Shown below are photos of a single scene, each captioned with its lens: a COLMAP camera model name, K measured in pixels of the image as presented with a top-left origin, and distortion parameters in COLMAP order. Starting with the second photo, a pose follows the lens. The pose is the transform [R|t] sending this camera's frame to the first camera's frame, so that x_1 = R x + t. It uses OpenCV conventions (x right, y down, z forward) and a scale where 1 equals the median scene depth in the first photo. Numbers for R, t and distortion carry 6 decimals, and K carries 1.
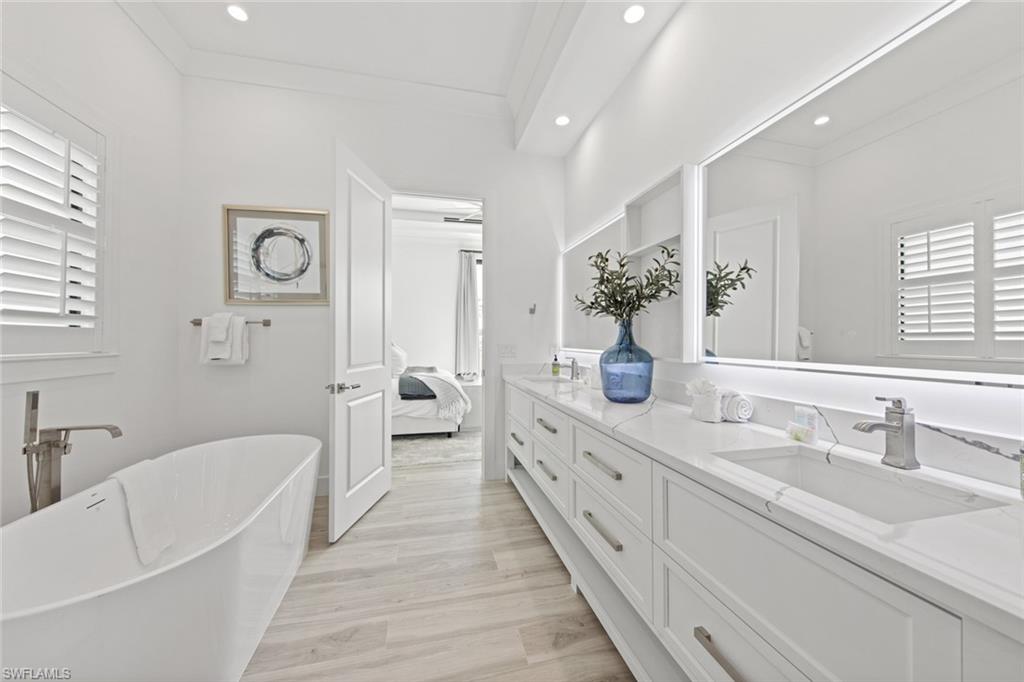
lens RADIAL K [[380.6, 0, 514.3], [0, 380.6, 338.5], [0, 0, 1]] dist [0.000018, -0.000001]
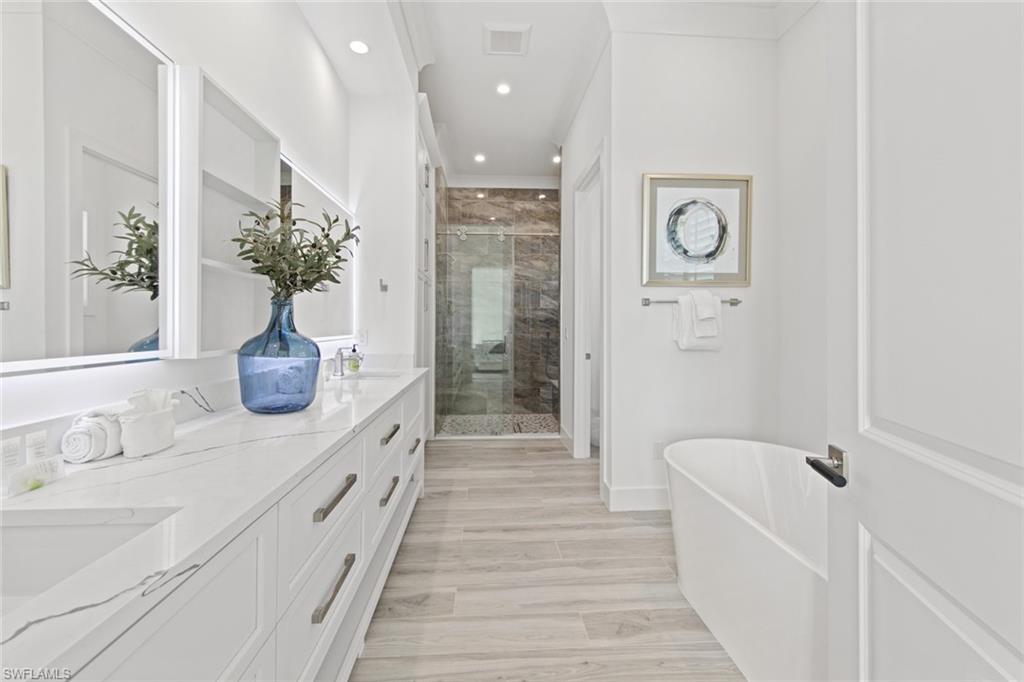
lens RADIAL K [[406.2, 0, 510.5], [0, 406.2, 331.0], [0, 0, 1]] dist [-0.000074, -0.000005]
pose [[-0.985825, -0.005123, 0.167699, -0.321465], [-0.002639, 0.999884, 0.015033, 0.005692], [-0.167757, 0.014377, -0.985724, 2.067599]]
